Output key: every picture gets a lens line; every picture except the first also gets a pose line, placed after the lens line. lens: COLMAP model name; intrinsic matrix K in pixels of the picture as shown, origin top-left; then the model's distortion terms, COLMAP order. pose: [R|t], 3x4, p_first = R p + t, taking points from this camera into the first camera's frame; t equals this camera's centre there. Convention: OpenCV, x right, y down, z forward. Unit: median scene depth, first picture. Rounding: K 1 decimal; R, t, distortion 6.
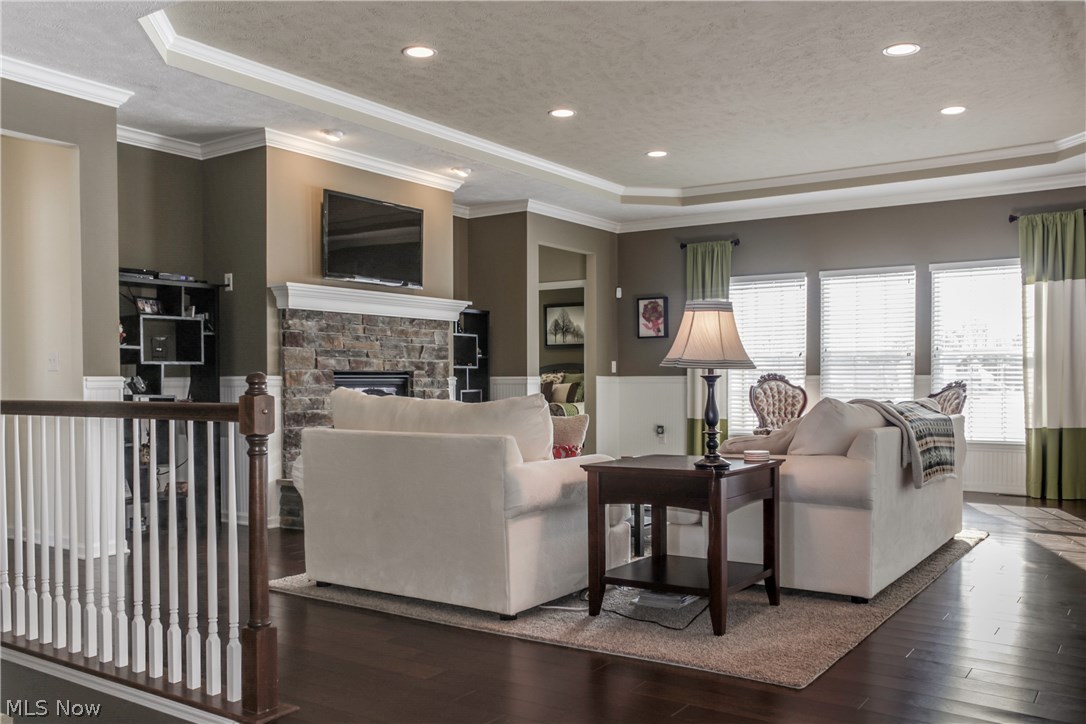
lens RADIAL K [[920.0, 0, 543.3], [0, 920.0, 366.4], [0, 0, 1]] dist [-0.024981, 0.052601]
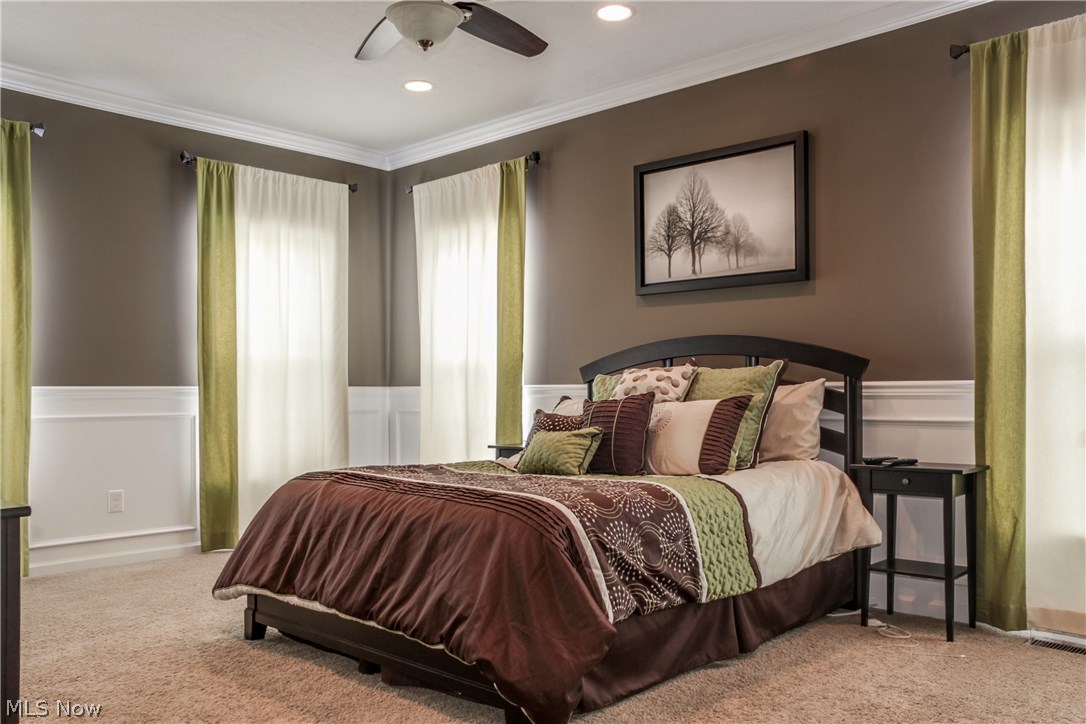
lens RADIAL K [[920.0, 0, 542.8], [0, 920.0, 365.9], [0, 0, 1]] dist [-0.024981, 0.052601]
pose [[0.986974, -0.000958, -0.160879, 0.021752], [0.000698, 0.999998, -0.001669, 0.007537], [0.160880, 0.001535, 0.986973, 0.673348]]
